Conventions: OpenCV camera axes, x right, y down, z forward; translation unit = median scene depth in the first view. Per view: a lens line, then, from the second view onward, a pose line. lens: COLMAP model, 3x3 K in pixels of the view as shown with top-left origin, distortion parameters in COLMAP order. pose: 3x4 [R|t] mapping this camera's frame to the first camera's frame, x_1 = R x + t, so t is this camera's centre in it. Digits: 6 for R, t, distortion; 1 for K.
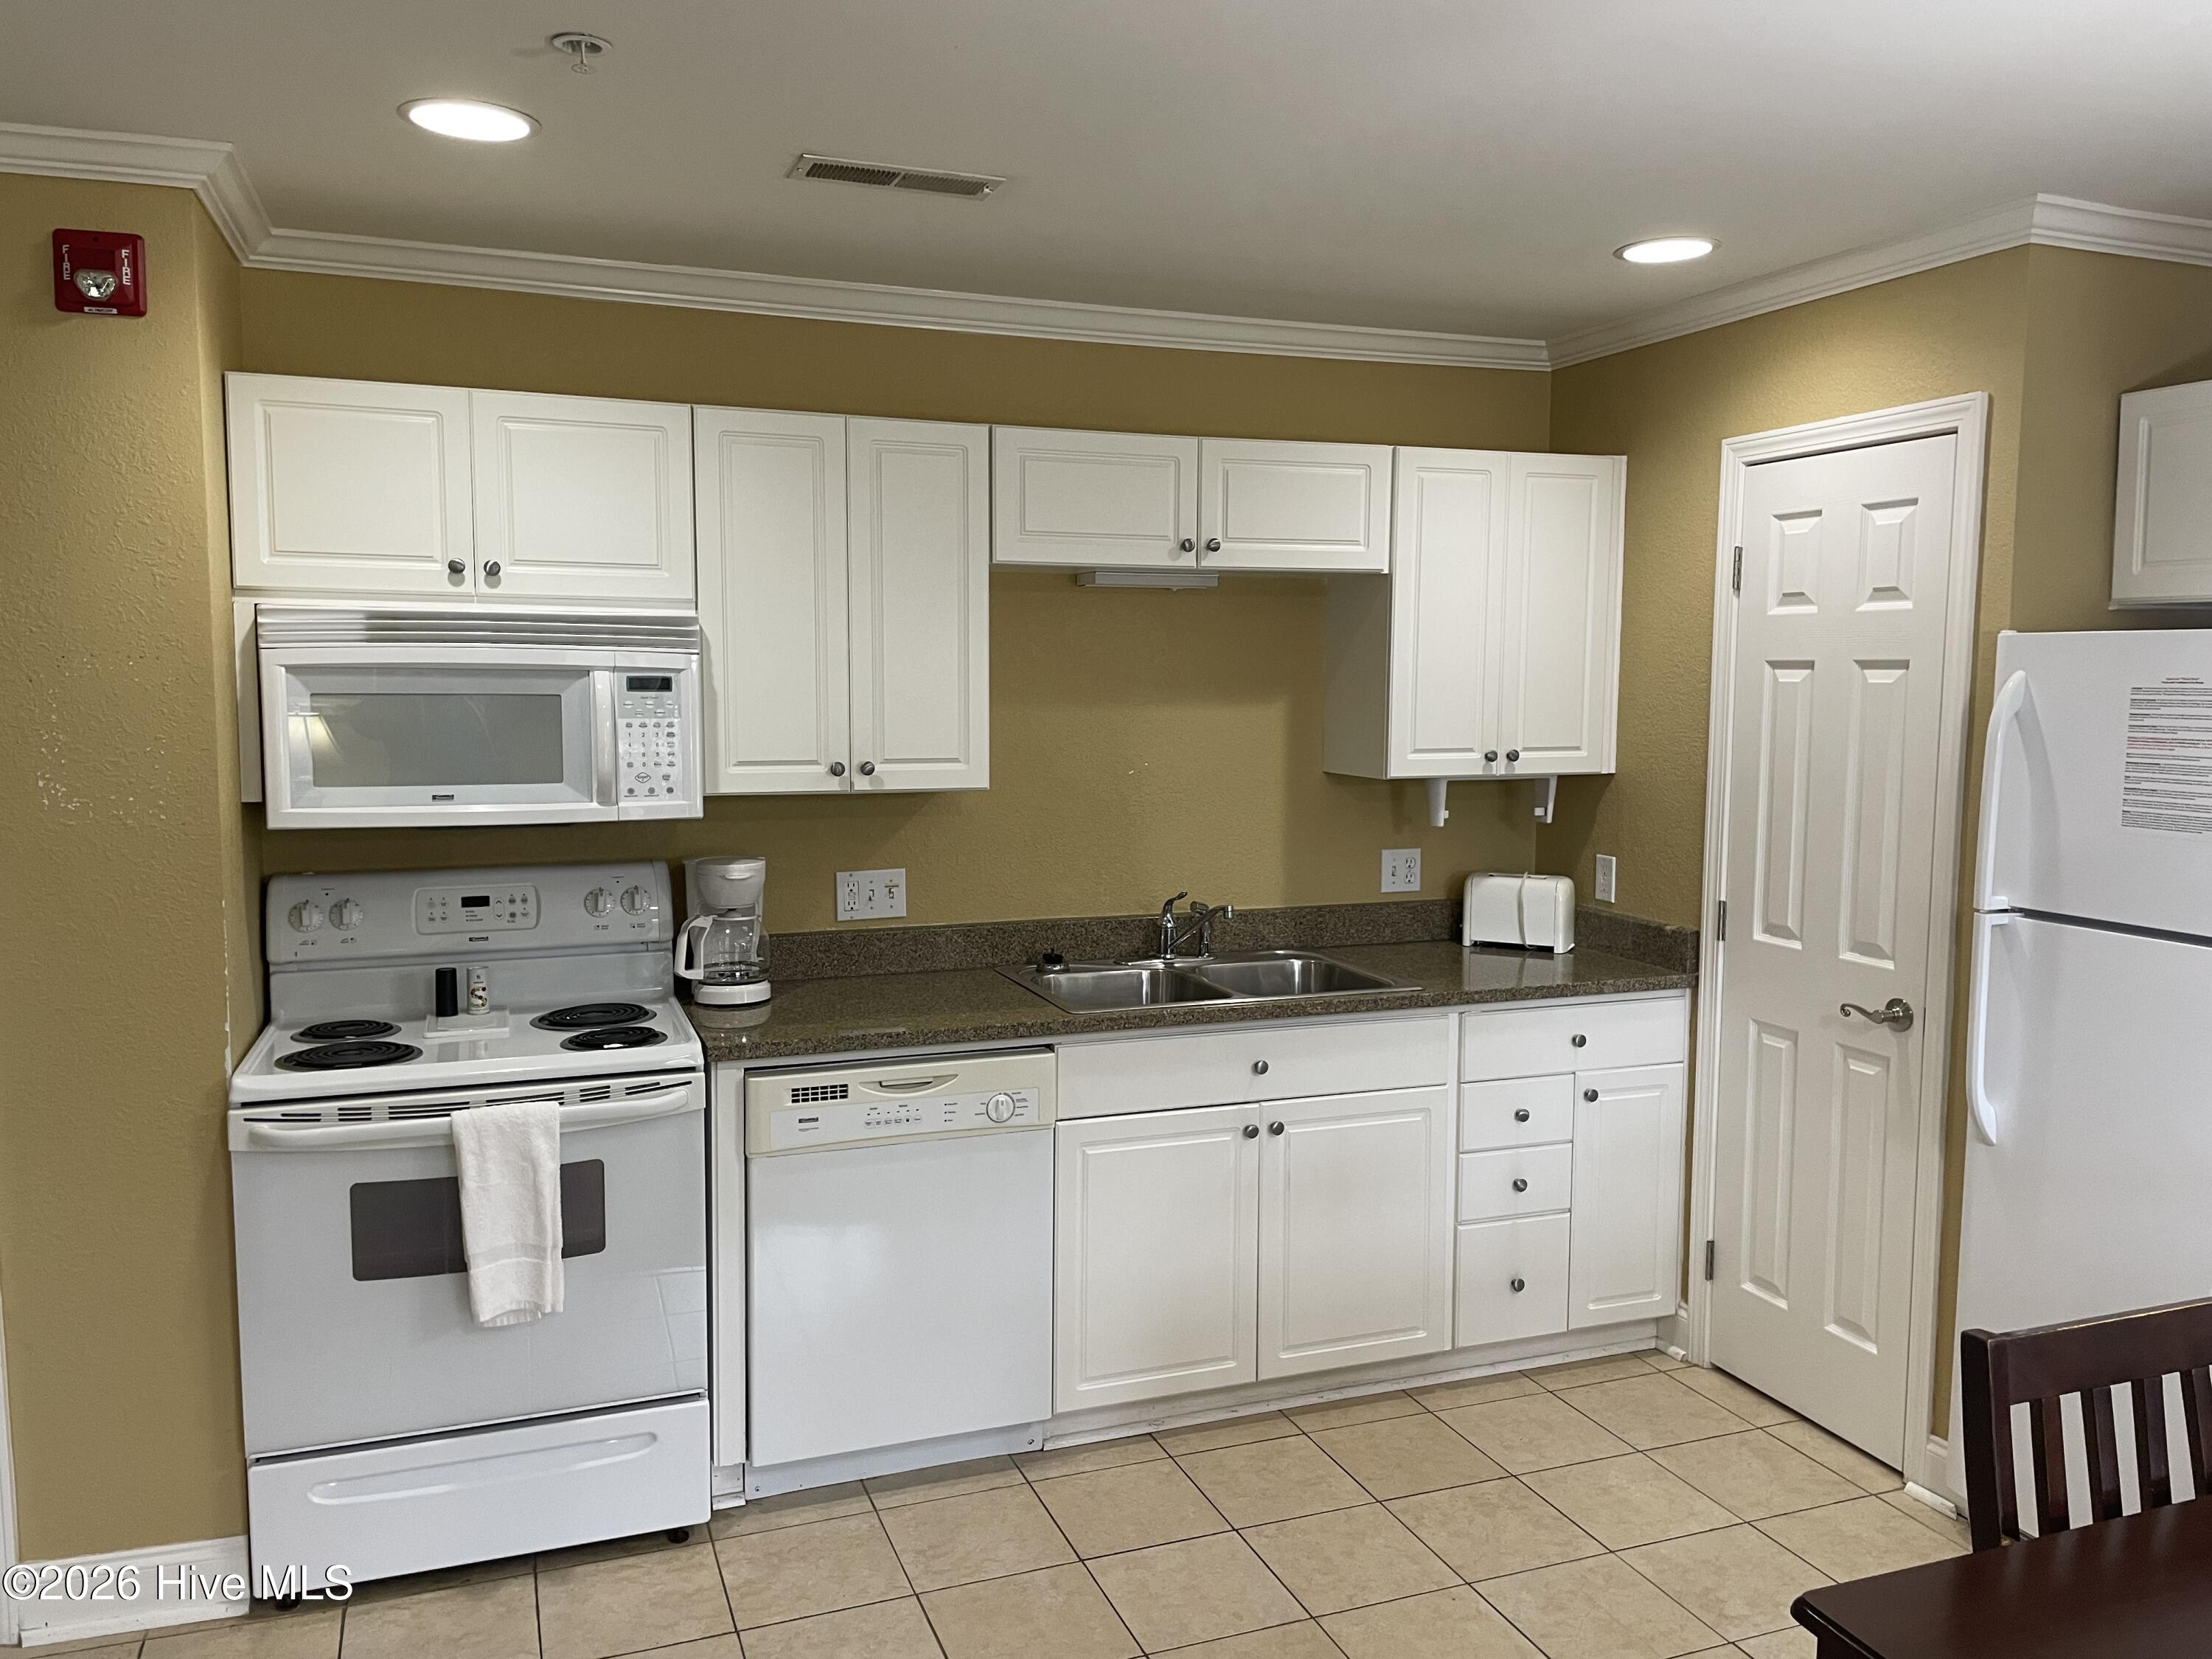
lens RADIAL K [[1662.2, 0, 1106.0], [0, 1662.2, 829.5], [0, 0, 1]] dist [0.110428, -0.154551]
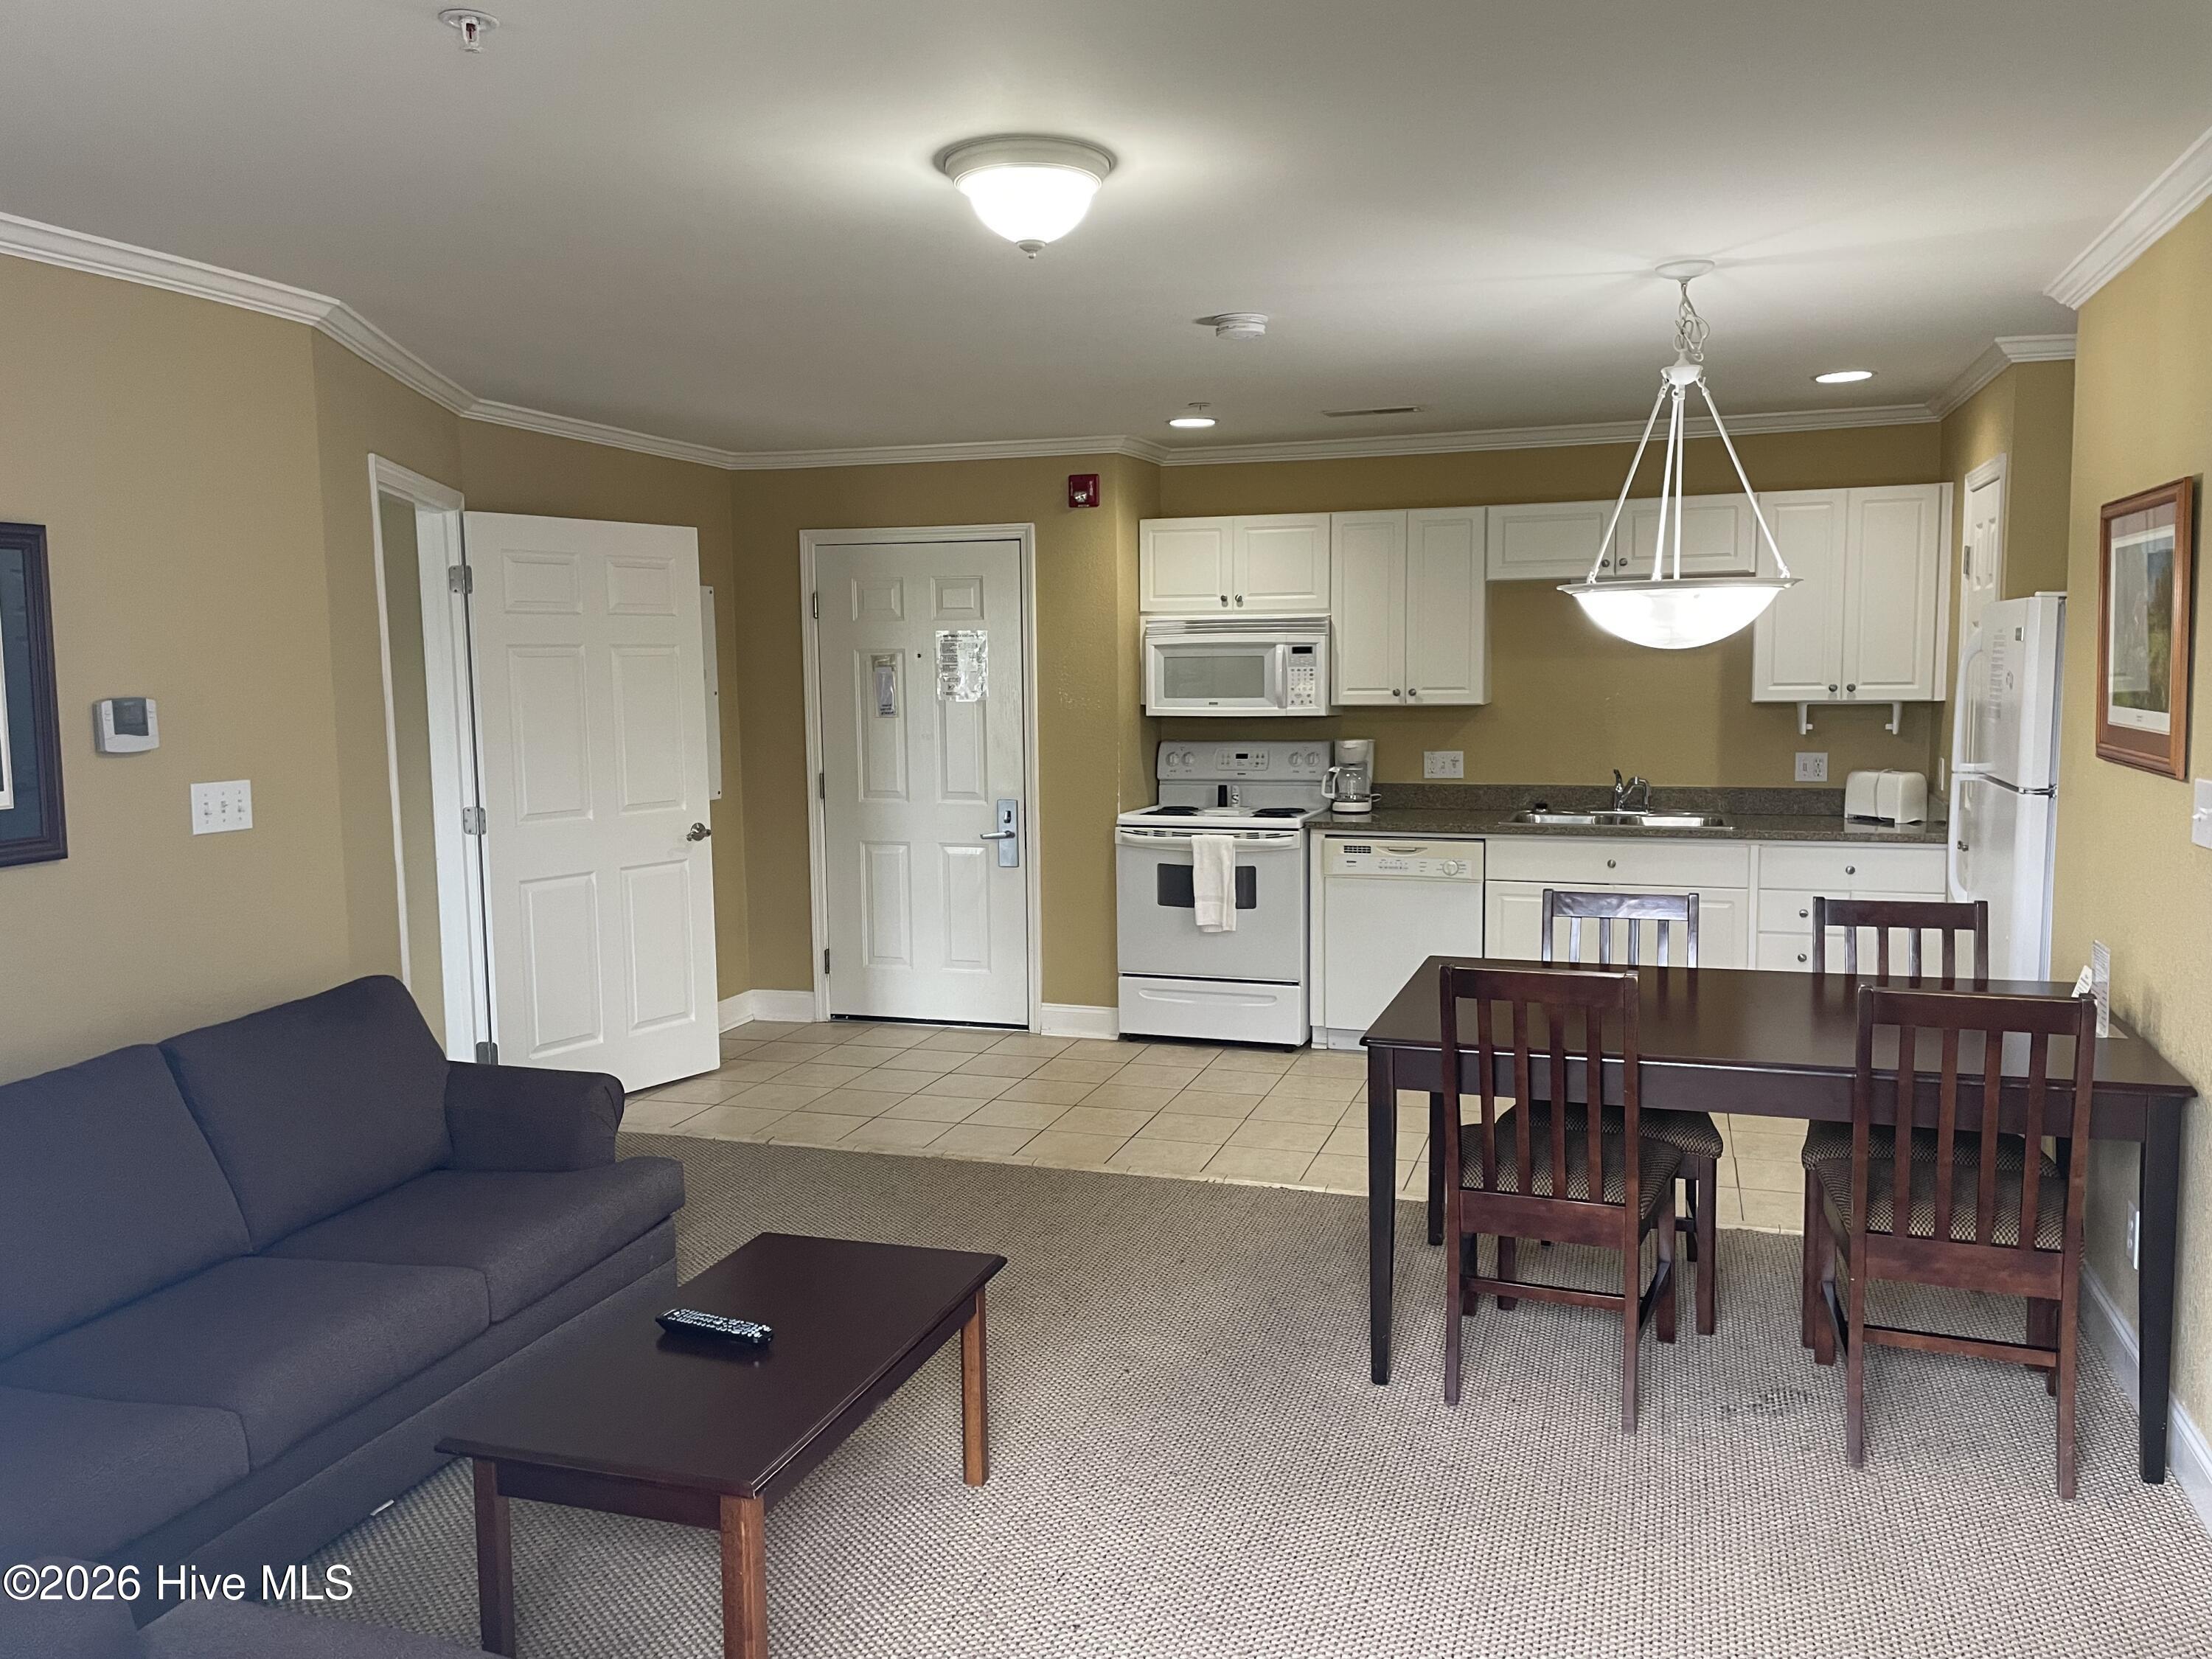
lens RADIAL K [[1662.2, 0, 1106.0], [0, 1662.2, 829.5], [0, 0, 1]] dist [0.110428, -0.154551]
pose [[0.767277, 0.051887, -0.639214, 0.874802], [-0.046404, 0.998601, 0.025360, 0.094448], [0.639635, 0.010204, 0.768611, -0.744437]]
